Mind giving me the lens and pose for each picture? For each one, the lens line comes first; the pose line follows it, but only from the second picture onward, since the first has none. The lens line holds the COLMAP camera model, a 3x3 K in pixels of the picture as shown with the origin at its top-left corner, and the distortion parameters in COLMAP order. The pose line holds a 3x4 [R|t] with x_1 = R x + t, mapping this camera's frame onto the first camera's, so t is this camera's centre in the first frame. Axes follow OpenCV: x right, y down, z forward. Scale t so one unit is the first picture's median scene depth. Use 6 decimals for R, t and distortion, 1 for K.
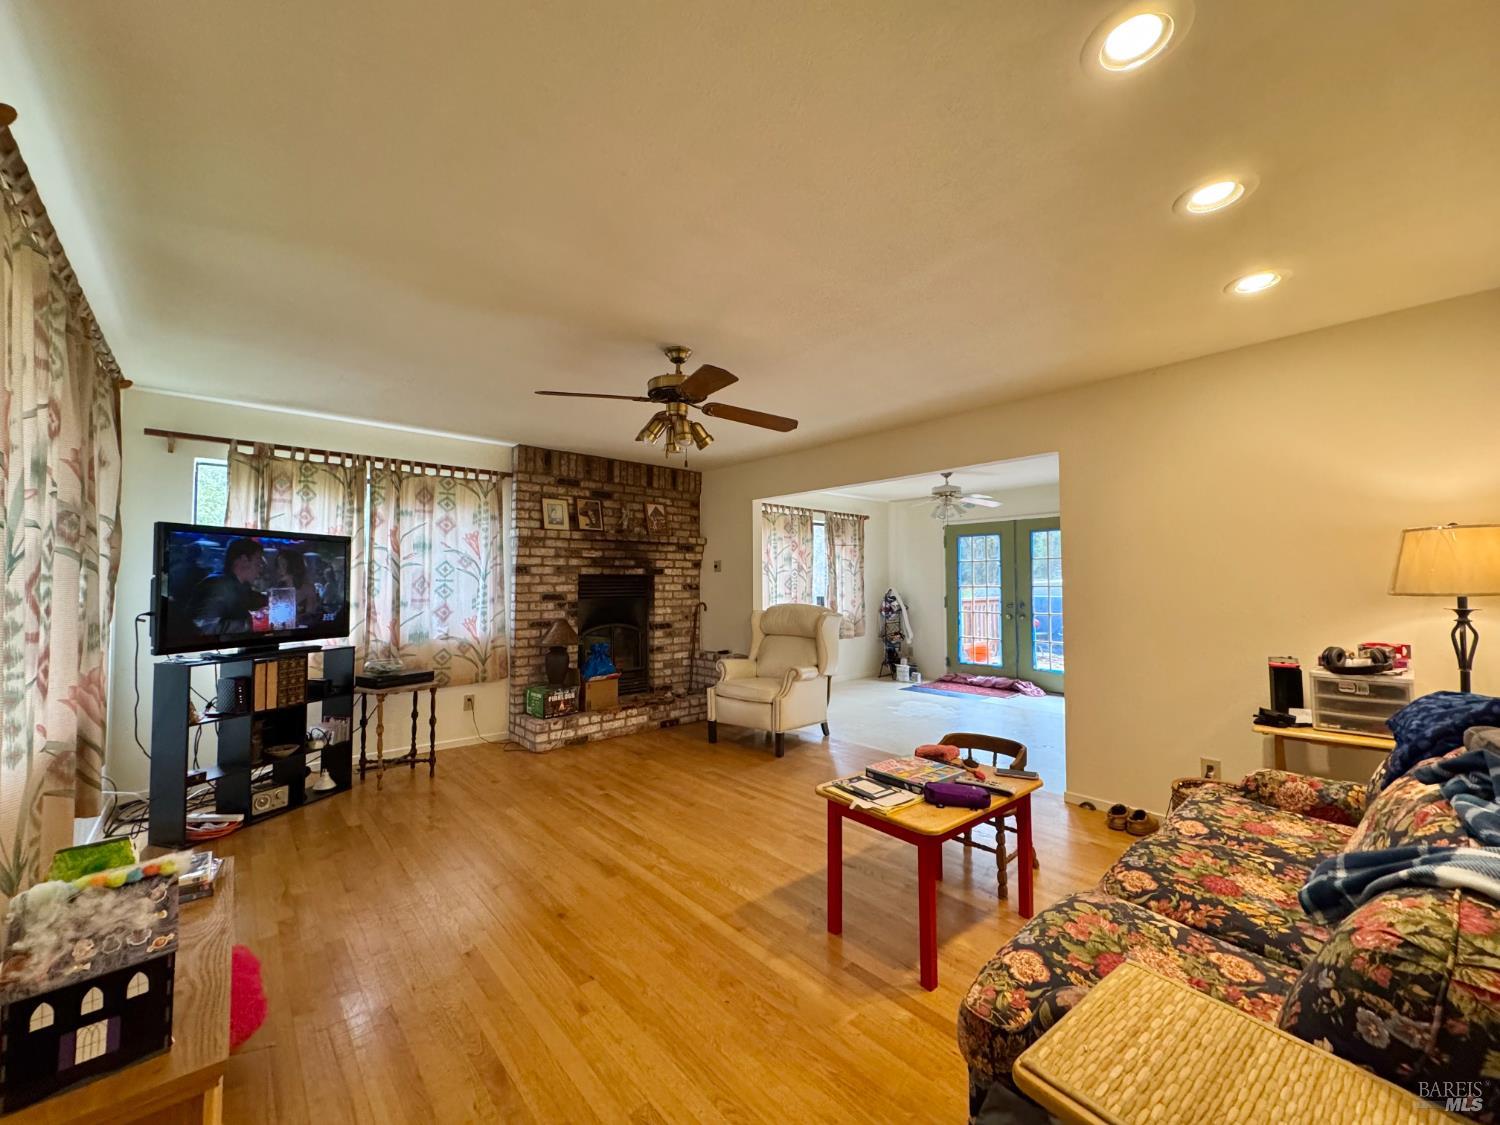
lens RADIAL K [[596.4, 0, 747.4], [0, 596.4, 562.9], [0, 0, 1]] dist [0.000991, 0.000287]
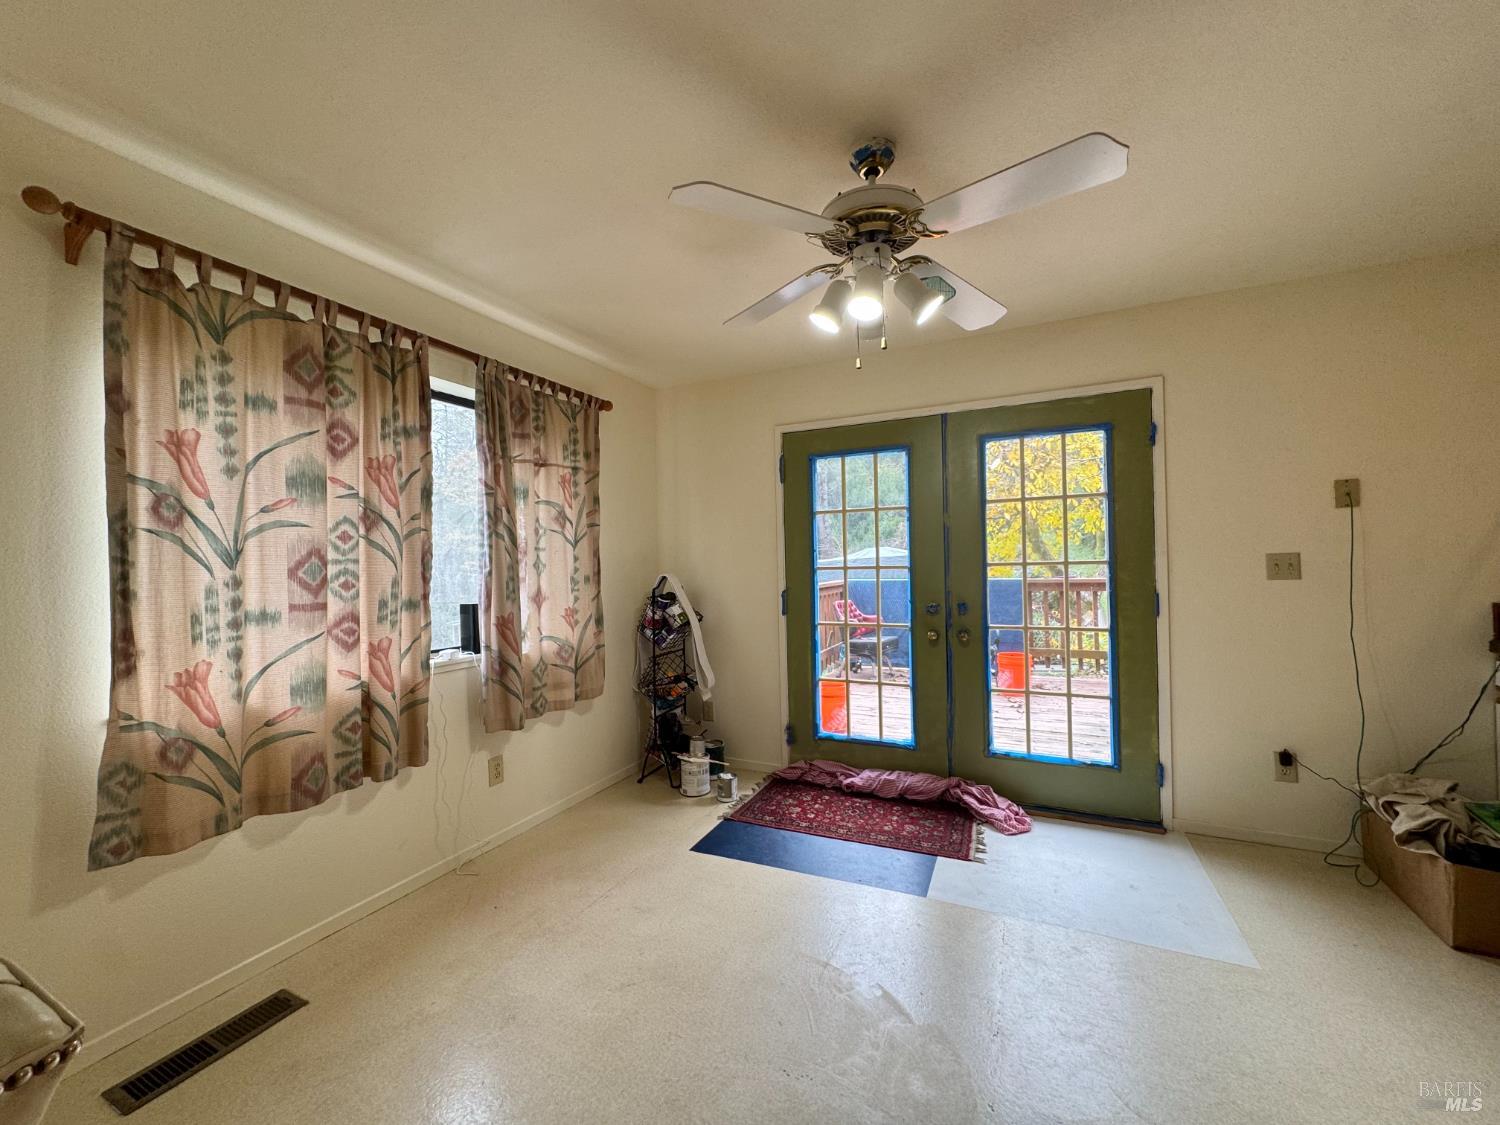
lens RADIAL K [[596.4, 0, 747.4], [0, 596.4, 562.9], [0, 0, 1]] dist [0.000991, 0.000287]
pose [[0.925446, -0.017057, 0.378496, 0.136990], [0.006763, 0.999571, 0.028509, 0.022205], [-0.378820, -0.023824, 0.925164, 0.597688]]
